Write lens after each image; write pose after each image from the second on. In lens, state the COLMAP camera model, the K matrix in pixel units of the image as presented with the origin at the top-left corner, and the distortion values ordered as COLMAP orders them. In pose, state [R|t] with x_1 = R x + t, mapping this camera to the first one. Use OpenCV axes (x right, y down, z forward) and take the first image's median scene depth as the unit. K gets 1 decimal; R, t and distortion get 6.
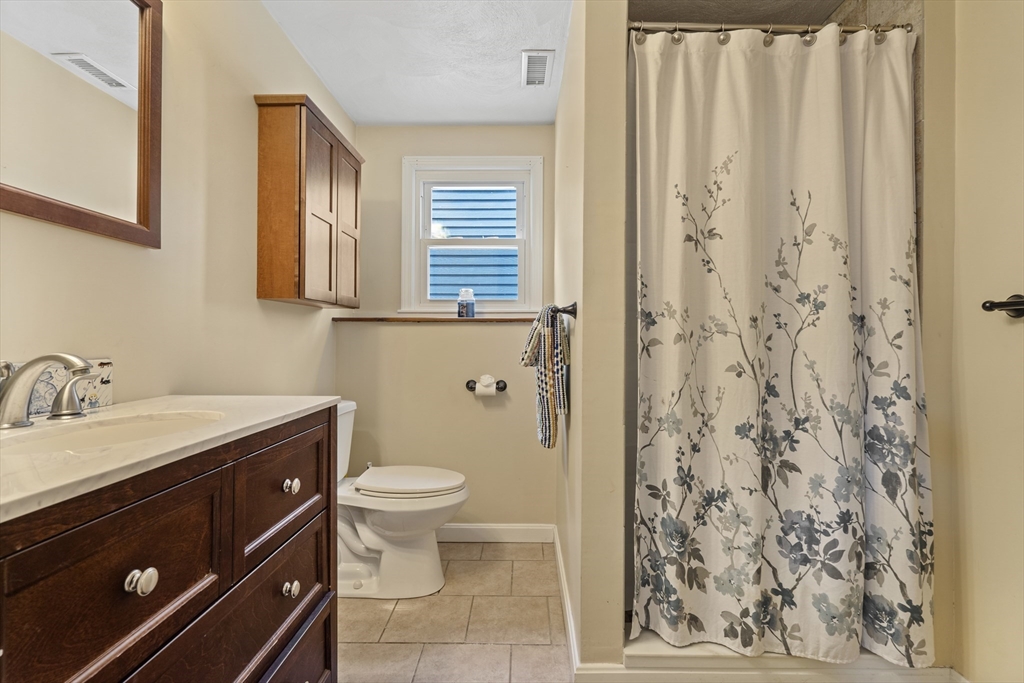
lens RADIAL K [[453.1, 0, 556.6], [0, 453.1, 338.4], [0, 0, 1]] dist [-0.000244, 0.001436]
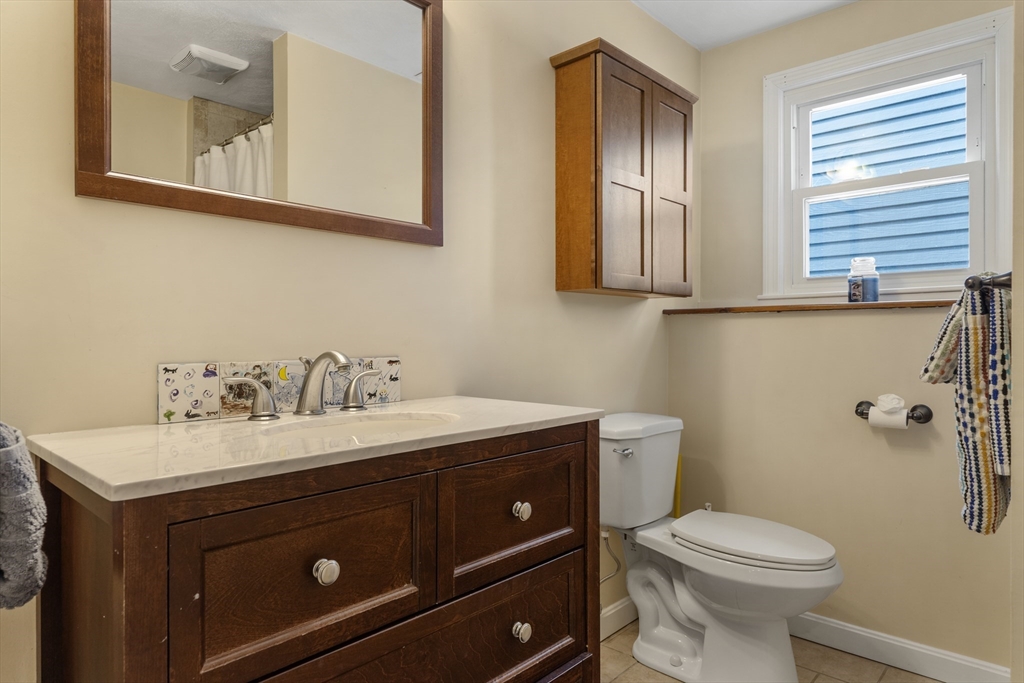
lens RADIAL K [[627.6, 0, 514.5], [0, 627.6, 338.0], [0, 0, 1]] dist [0.002492, 0.002842]
pose [[0.741625, -0.002489, -0.670810, 0.088220], [0.004836, 0.999987, 0.001636, 0.000162], [0.670797, -0.004458, 0.741628, 0.053113]]
